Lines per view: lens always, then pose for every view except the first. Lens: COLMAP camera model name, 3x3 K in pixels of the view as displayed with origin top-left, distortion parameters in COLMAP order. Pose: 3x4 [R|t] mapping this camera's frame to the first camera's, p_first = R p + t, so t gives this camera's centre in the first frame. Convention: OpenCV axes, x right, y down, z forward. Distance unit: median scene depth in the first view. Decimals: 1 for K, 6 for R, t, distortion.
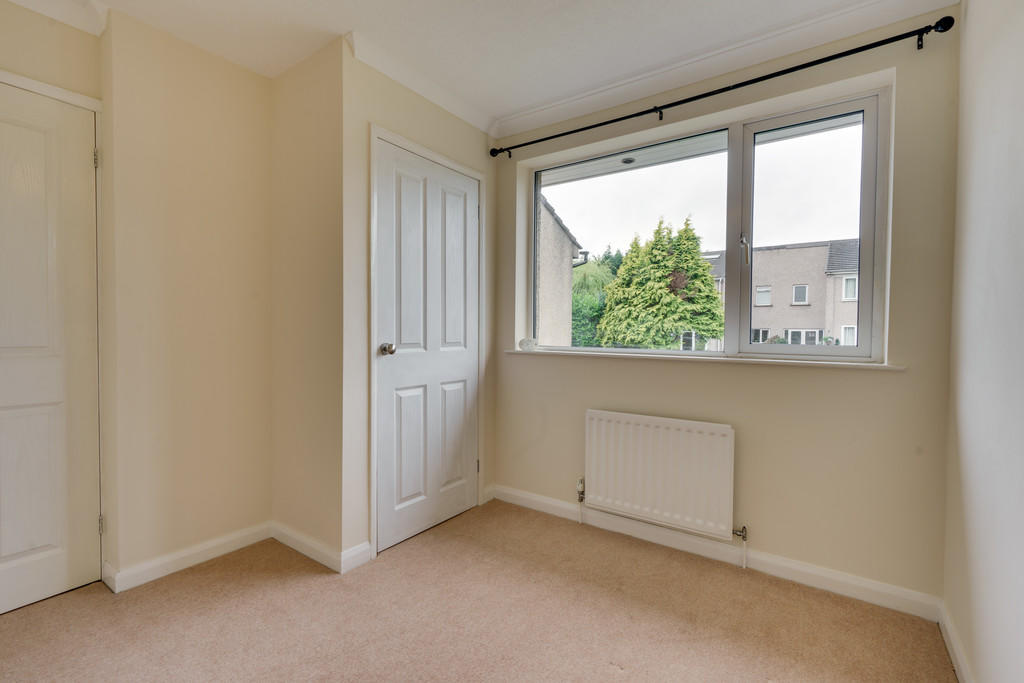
lens RADIAL K [[460.4, 0, 520.1], [0, 460.4, 343.5], [0, 0, 1]] dist [-0.004632, -0.000495]
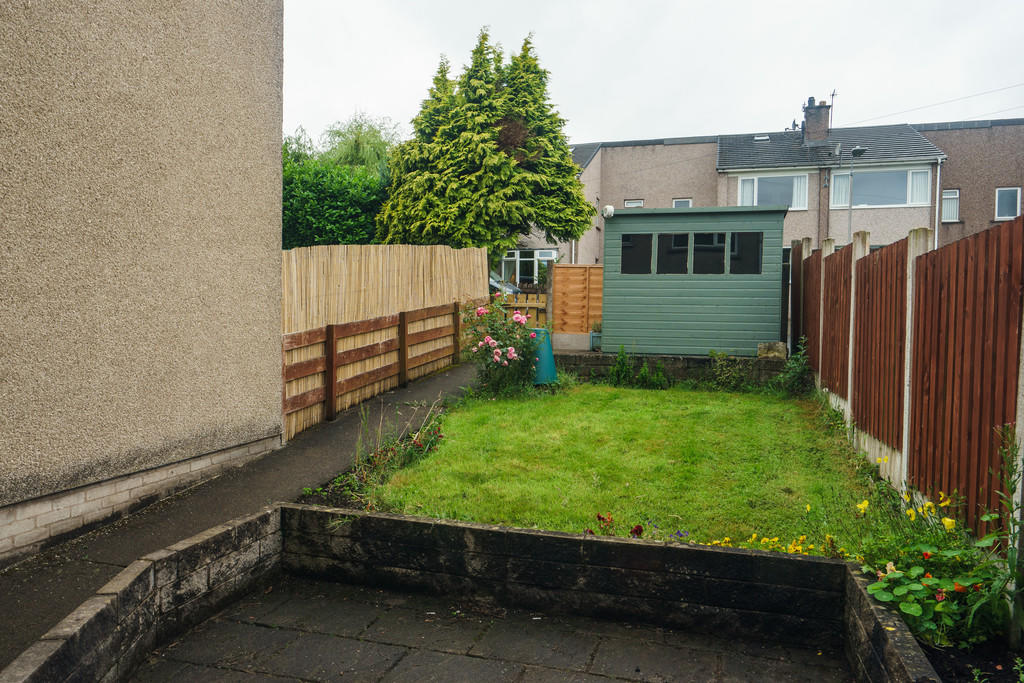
lens RADIAL K [[722.2, 0, 515.9], [0, 722.2, 337.1], [0, 0, 1]] dist [-0.027057, -0.001295]
pose [[0.944203, -0.006077, 0.329308, 0.044021], [0.000227, 0.999842, 0.017802, 0.109165], [-0.329364, -0.016734, 0.944055, 0.126688]]
